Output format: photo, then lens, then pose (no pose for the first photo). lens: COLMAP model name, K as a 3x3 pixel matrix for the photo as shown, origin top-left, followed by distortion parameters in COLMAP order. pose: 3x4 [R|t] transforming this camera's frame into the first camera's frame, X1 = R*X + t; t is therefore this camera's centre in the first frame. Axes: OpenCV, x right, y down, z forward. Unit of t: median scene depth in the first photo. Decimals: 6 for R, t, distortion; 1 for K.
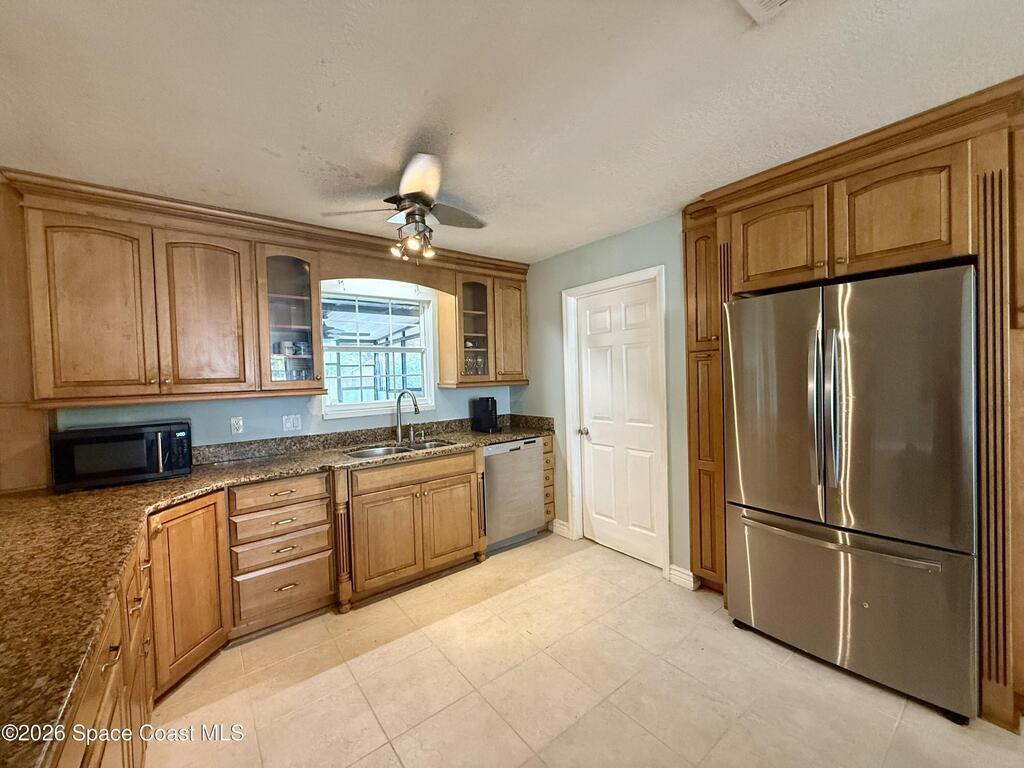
lens RADIAL K [[409.5, 0, 509.2], [0, 409.5, 382.6], [0, 0, 1]] dist [0.001748, -0.000313]
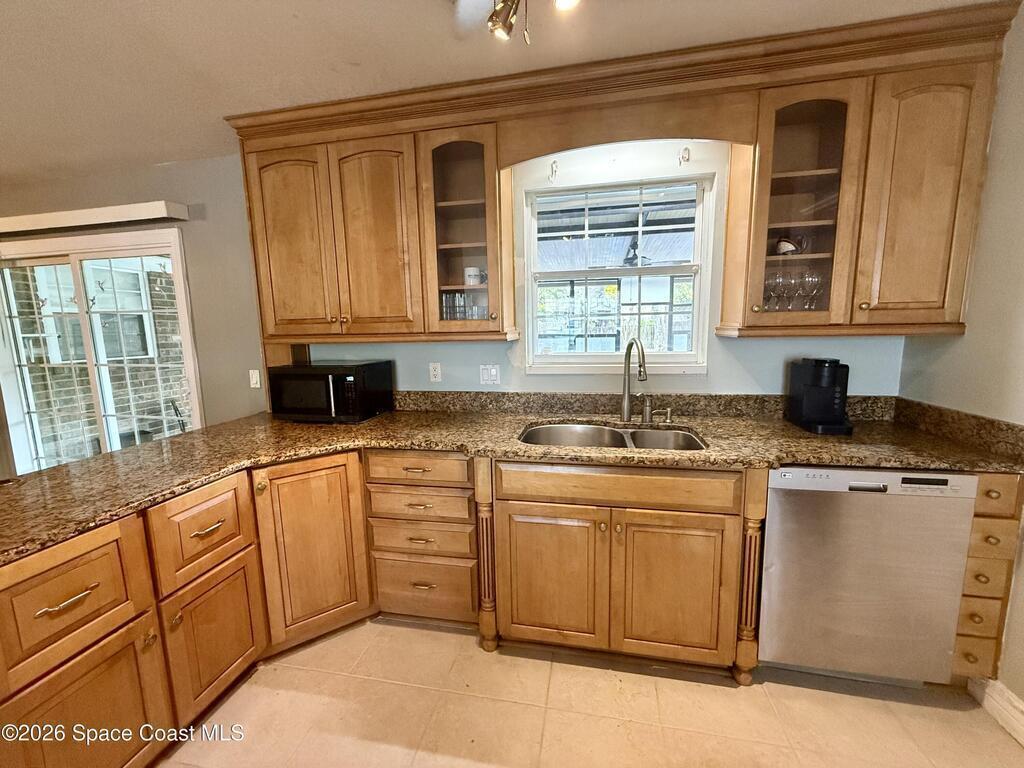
lens RADIAL K [[409.5, 0, 508.8], [0, 409.5, 382.5], [0, 0, 1]] dist [0.001748, -0.000313]
pose [[0.651544, 0.118646, -0.749276, 0.092261], [-0.012880, 0.989282, 0.145450, -0.002279], [0.758502, -0.085116, 0.646089, 0.552230]]
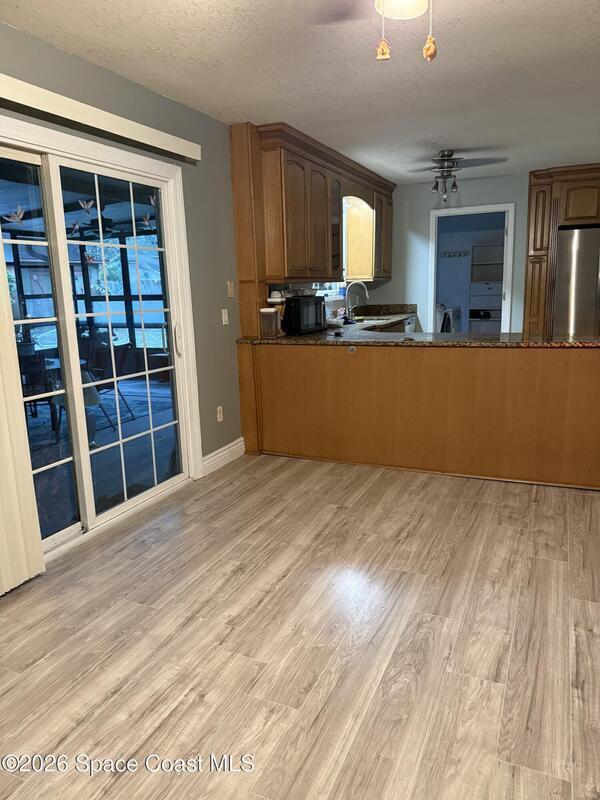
lens RADIAL K [[596.7, 0, 300.1], [0, 596.7, 405.3], [0, 0, 1]] dist [-0.001287, -0.000610]
pose [[0.881395, -0.090238, 0.463681, -1.587722], [0.009675, 0.984827, 0.173269, 0.092005], [-0.472281, -0.148232, 0.868895, -0.811140]]
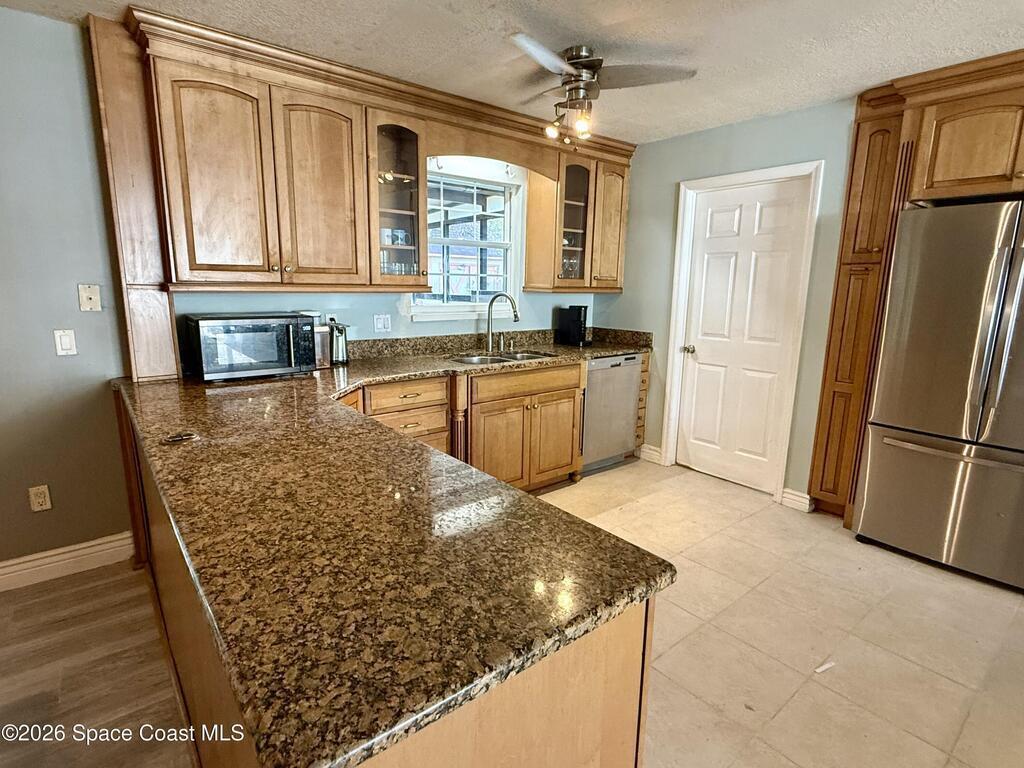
lens RADIAL K [[532.2, 0, 509.8], [0, 532.2, 384.1], [0, 0, 1]] dist [0.007071, -0.004152]
pose [[0.998506, 0.041543, 0.035497, -0.310344], [-0.046974, 0.984461, 0.169205, 0.020503], [-0.027916, -0.170620, 0.984941, -0.178522]]
